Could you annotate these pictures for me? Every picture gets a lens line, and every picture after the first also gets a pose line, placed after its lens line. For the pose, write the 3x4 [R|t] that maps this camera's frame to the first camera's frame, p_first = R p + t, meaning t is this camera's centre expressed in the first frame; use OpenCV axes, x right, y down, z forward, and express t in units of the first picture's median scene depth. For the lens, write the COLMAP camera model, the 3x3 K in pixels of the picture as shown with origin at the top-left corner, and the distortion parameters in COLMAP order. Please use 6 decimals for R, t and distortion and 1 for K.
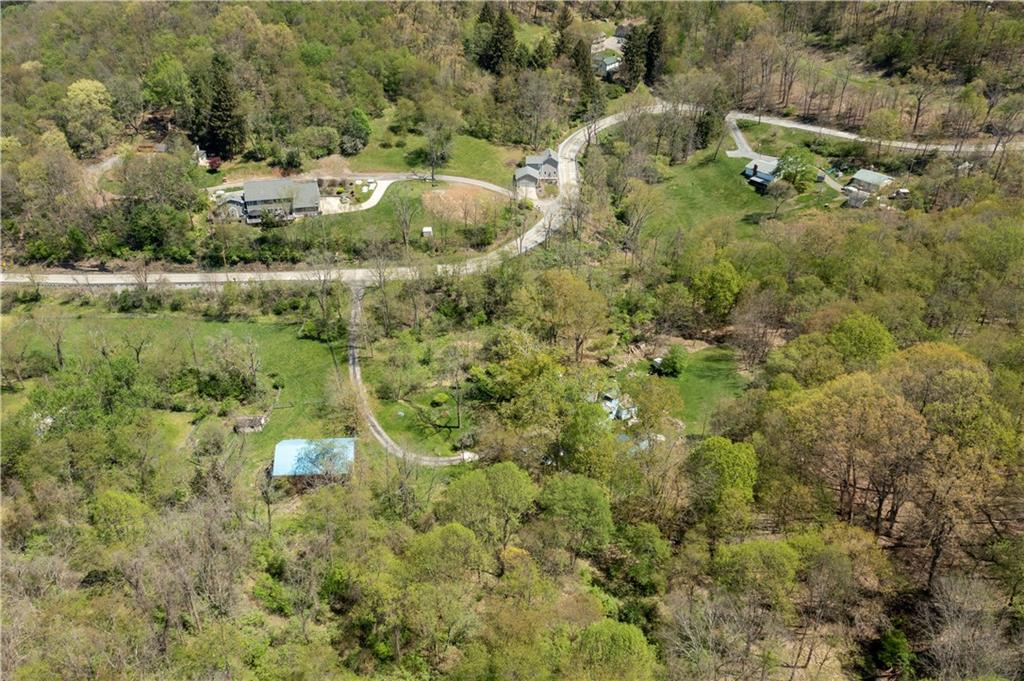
lens RADIAL K [[802.5, 0, 511.9], [0, 802.5, 338.0], [0, 0, 1]] dist [0.004827, -0.004792]
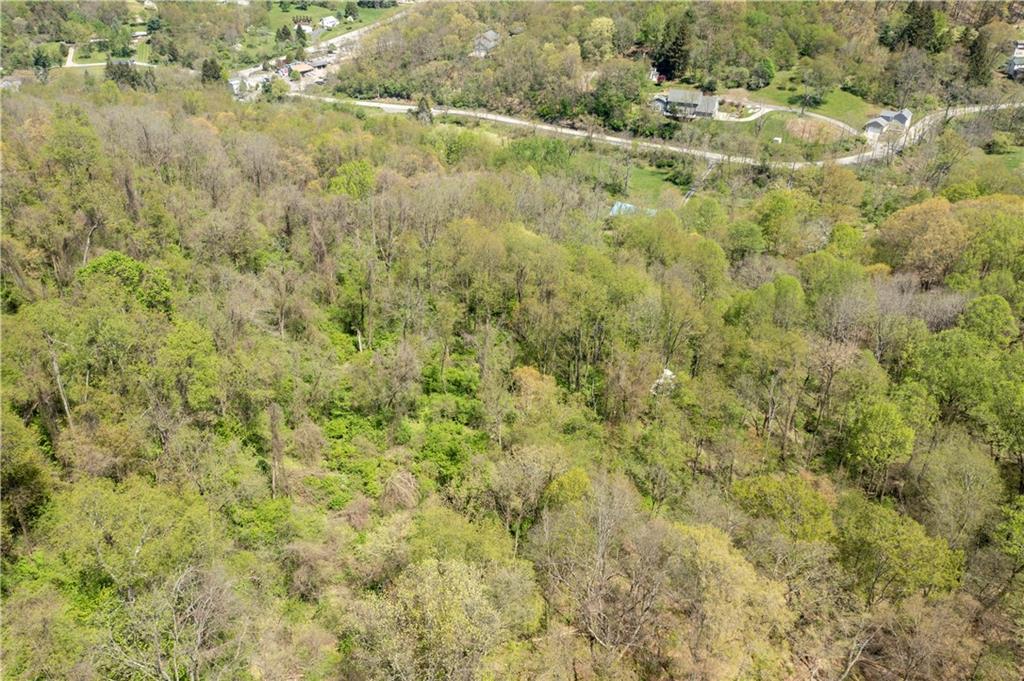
lens RADIAL K [[802.5, 0, 513.7], [0, 802.5, 342.0], [0, 0, 1]] dist [0.004827, -0.004792]
pose [[0.812481, 0.307722, -0.495158, 0.294217], [-0.315202, 0.946370, 0.070934, 0.222704], [0.490430, 0.098442, 0.865903, -0.370360]]
